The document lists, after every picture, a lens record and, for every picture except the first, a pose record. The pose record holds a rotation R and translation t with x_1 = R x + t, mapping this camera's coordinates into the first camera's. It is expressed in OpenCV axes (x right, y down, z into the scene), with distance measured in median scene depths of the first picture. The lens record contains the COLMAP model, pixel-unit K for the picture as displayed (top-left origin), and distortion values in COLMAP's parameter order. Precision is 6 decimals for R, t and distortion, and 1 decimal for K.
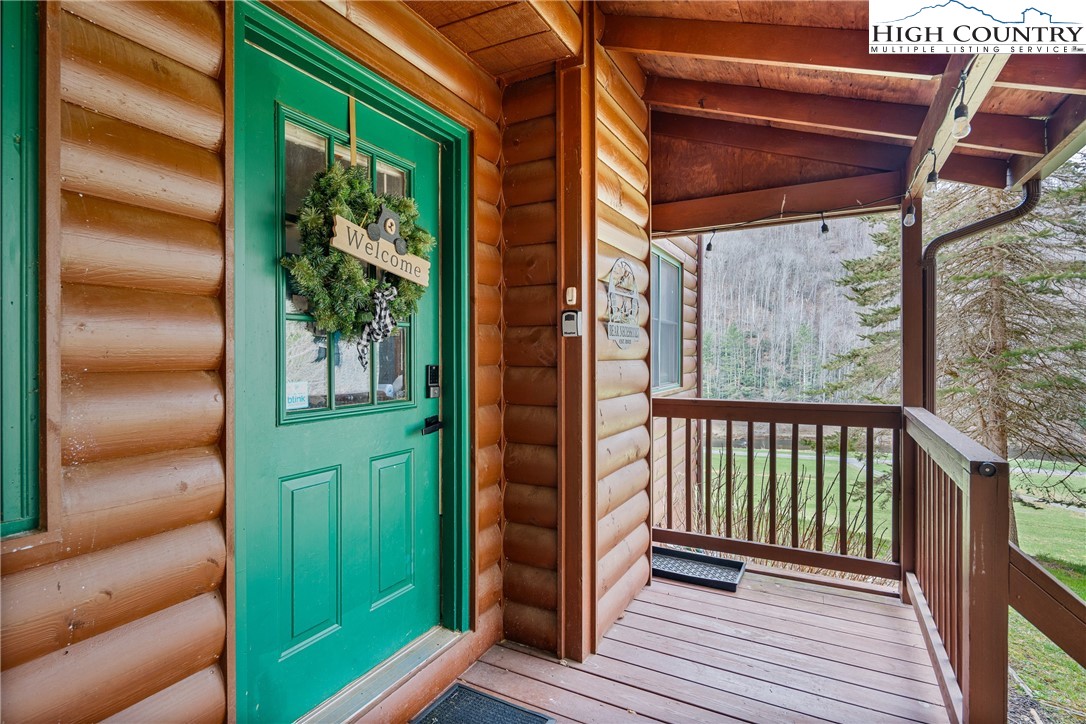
lens RADIAL K [[526.5, 0, 543.0], [0, 526.5, 362.0], [0, 0, 1]] dist [-0.002034, -0.000585]
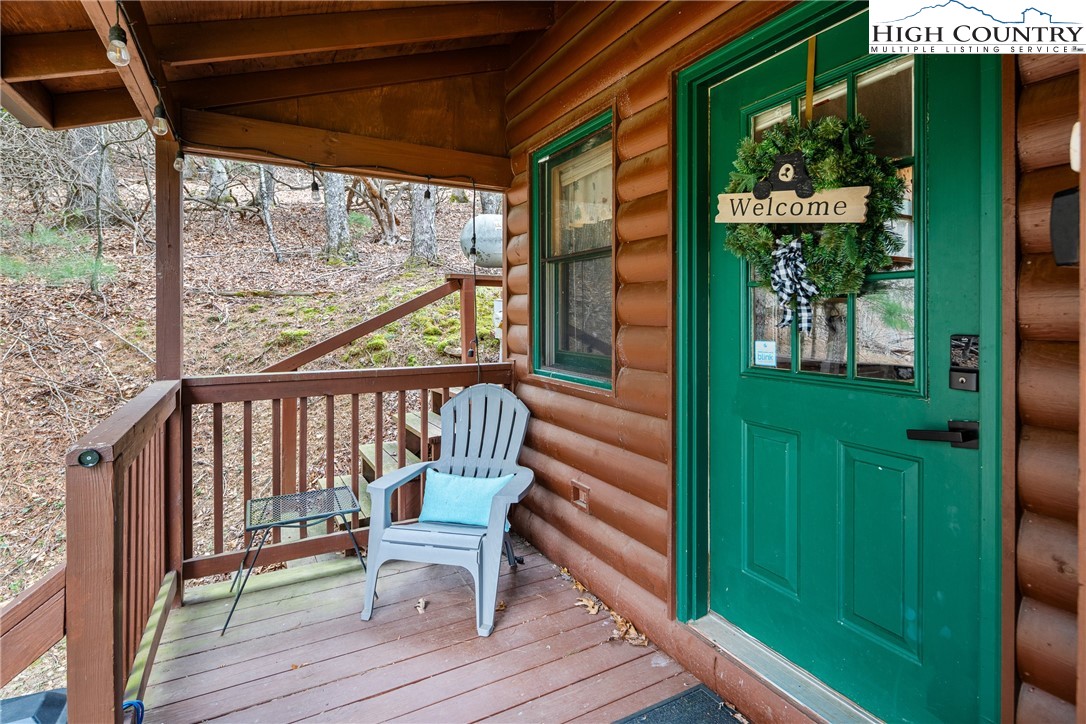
lens RADIAL K [[537.3, 0, 542.9], [0, 537.3, 313.5], [0, 0, 1]] dist [-0.001002, -0.000206]
pose [[-0.535116, 0.003040, -0.844773, 0.710486], [-0.004299, 0.999971, 0.006321, -0.025484], [0.844768, 0.007014, -0.535088, 1.166097]]
